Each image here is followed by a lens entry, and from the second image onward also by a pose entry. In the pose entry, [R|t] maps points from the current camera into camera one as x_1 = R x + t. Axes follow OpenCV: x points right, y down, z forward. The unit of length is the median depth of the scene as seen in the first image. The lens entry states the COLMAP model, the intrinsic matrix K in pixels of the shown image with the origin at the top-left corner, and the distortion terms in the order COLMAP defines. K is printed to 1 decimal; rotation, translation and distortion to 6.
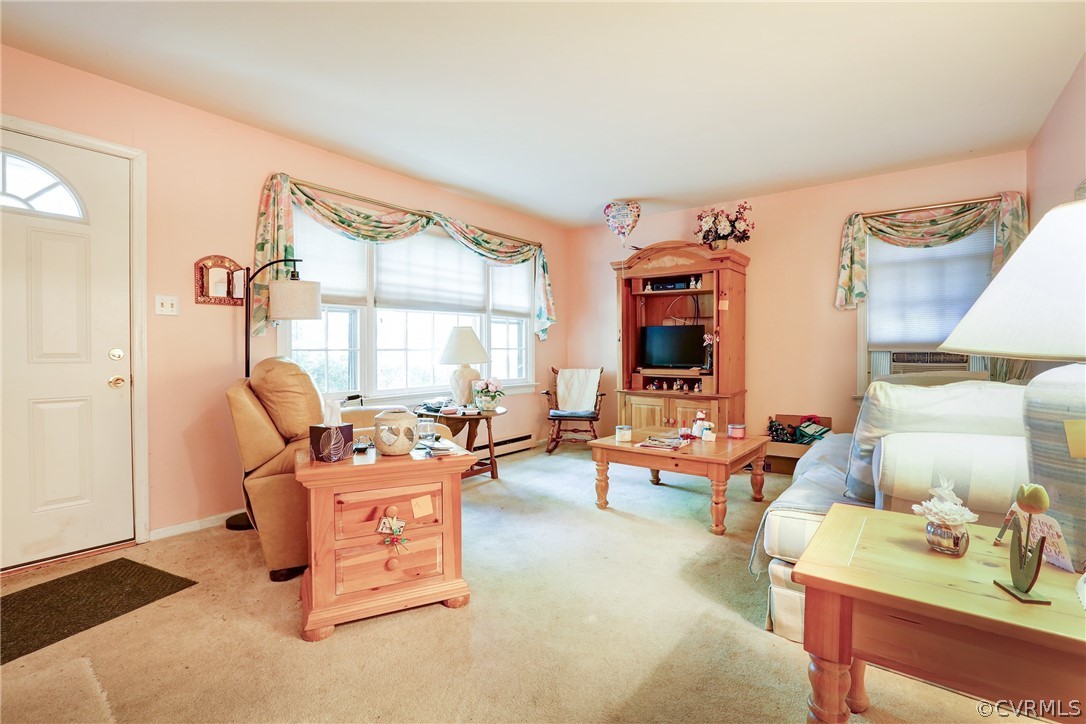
lens RADIAL K [[520.1, 0, 545.8], [0, 520.1, 358.2], [0, 0, 1]] dist [0.000661, 0.000782]
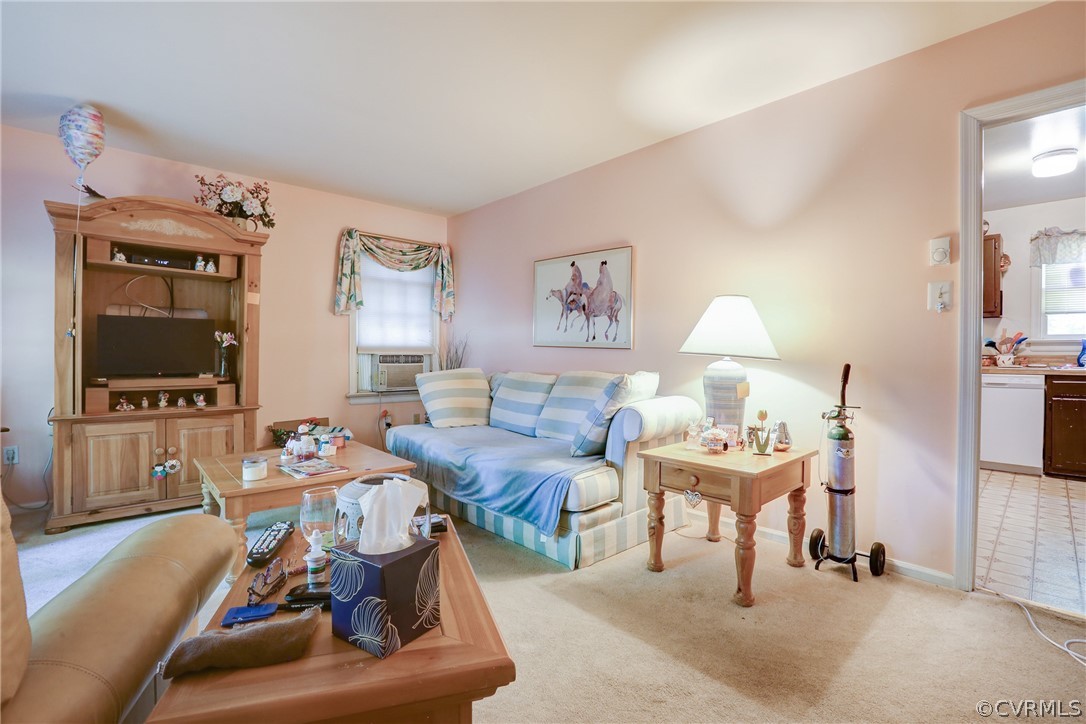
lens RADIAL K [[520.1, 0, 545.8], [0, 520.1, 358.2], [0, 0, 1]] dist [0.000661, 0.000782]
pose [[0.173161, -0.006749, 0.984870, -0.382624], [0.009395, 0.999942, 0.005201, -0.005539], [-0.984849, 0.008352, 0.173215, 0.375534]]
